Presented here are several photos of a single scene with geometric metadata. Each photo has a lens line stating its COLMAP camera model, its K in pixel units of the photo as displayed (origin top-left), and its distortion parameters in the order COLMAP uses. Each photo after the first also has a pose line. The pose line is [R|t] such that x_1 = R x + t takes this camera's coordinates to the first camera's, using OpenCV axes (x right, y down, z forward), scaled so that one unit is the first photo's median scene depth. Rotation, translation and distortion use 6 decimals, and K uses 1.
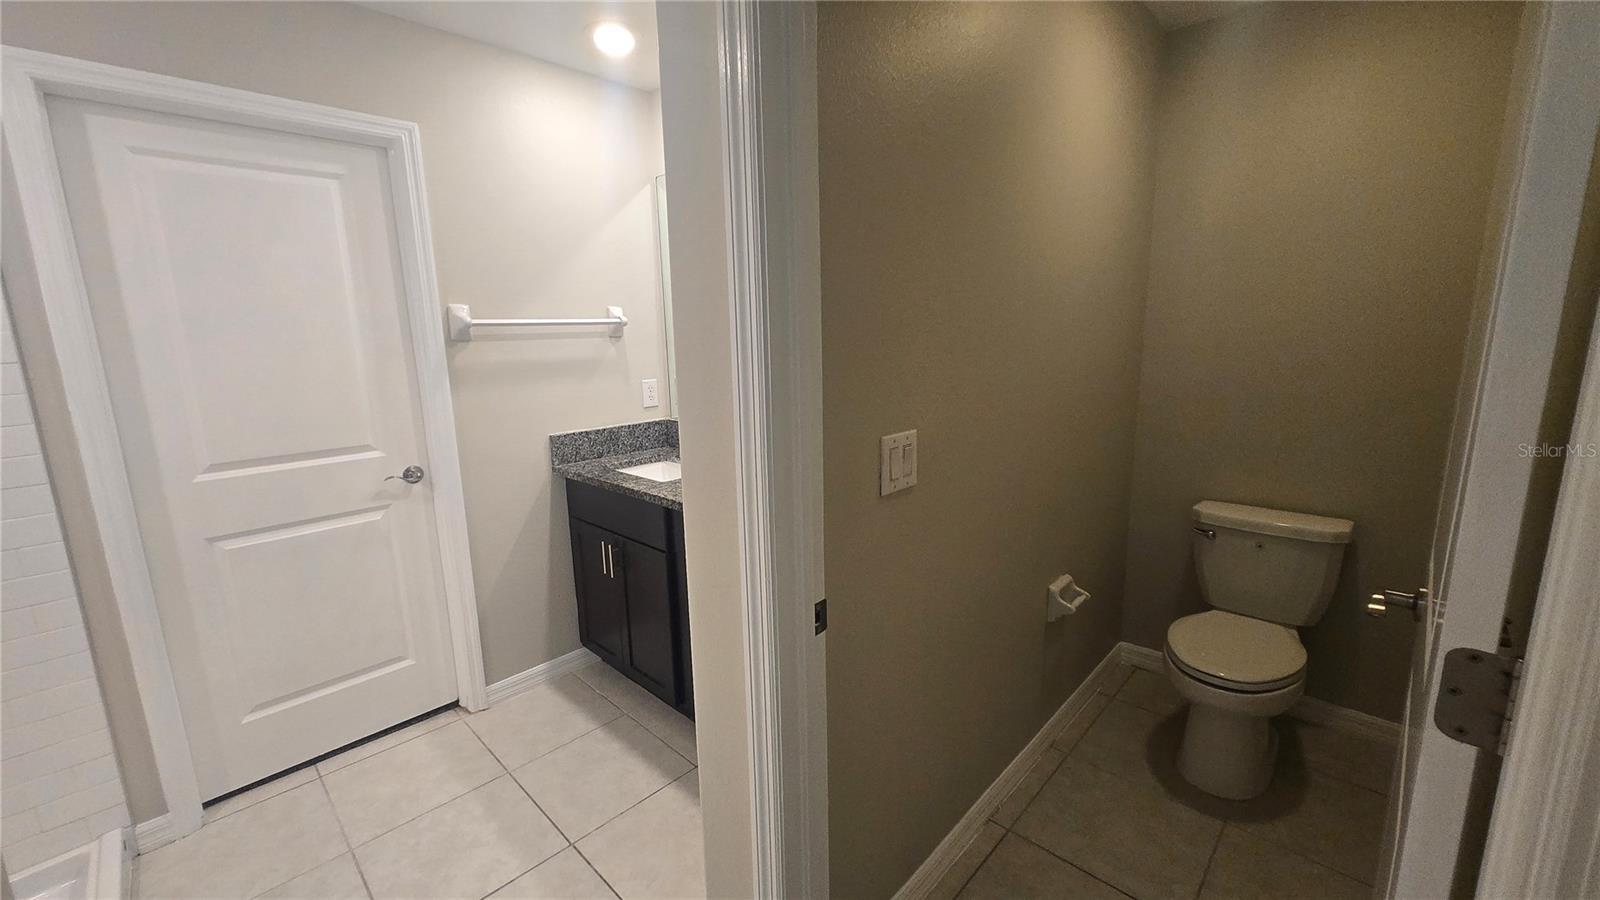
lens RADIAL K [[631.4, 0, 793.3], [0, 631.4, 445.2], [0, 0, 1]] dist [0.003218, -0.000914]
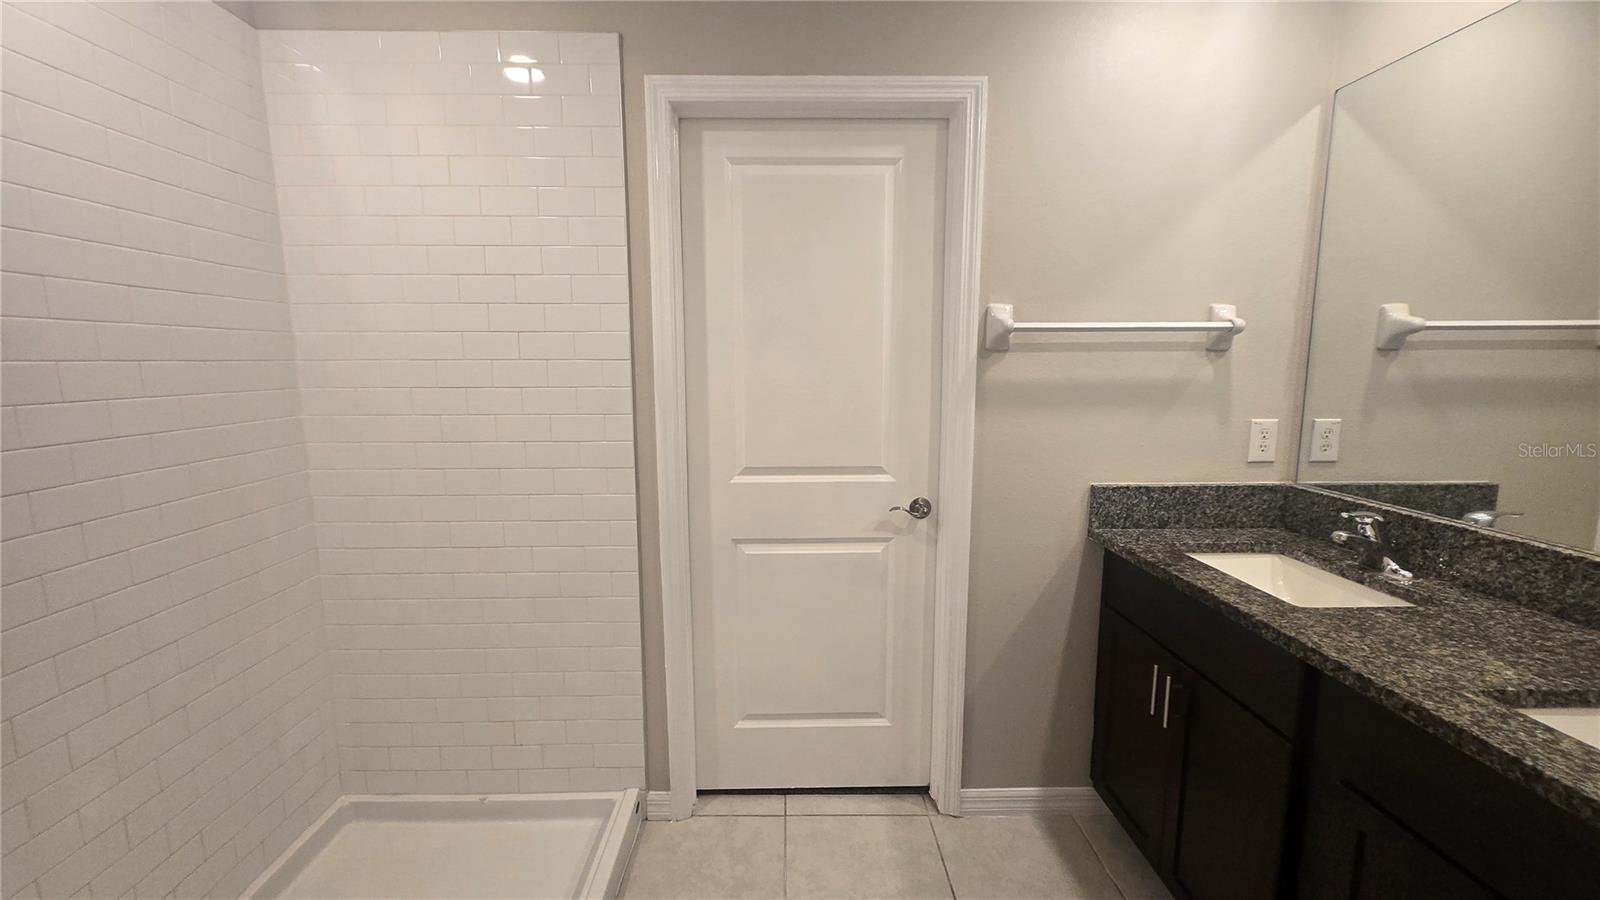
lens RADIAL K [[631.4, 0, 793.2], [0, 631.4, 445.4], [0, 0, 1]] dist [0.003218, -0.000914]
pose [[0.705697, 0.116305, -0.698903, -0.136230], [-0.142636, 0.989560, 0.020652, -0.027821], [0.694008, 0.085115, 0.714918, 0.262219]]
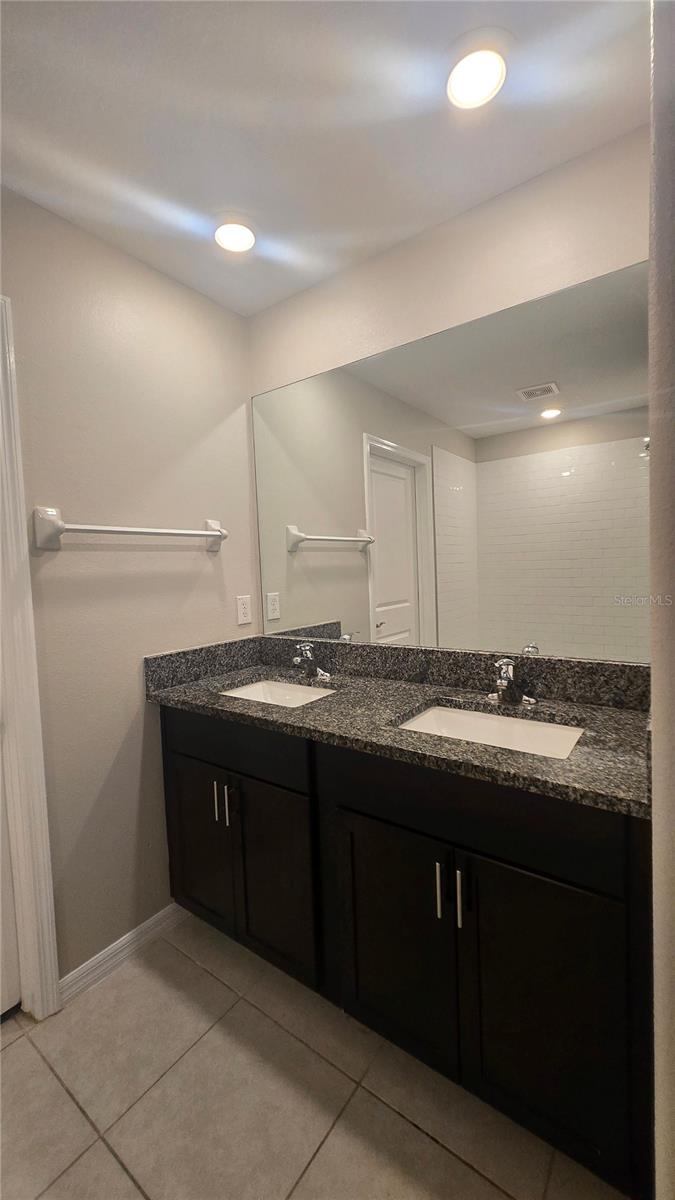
lens RADIAL K [[473.6, 0, 337.2], [0, 473.6, 594.8], [0, 0, 1]] dist [0.003218, -0.000914]
pose [[0.991051, -0.021136, 0.131801, -0.213517], [0.038141, 0.991058, -0.127865, -0.008137], [-0.127920, 0.131748, 0.982995, 0.313391]]
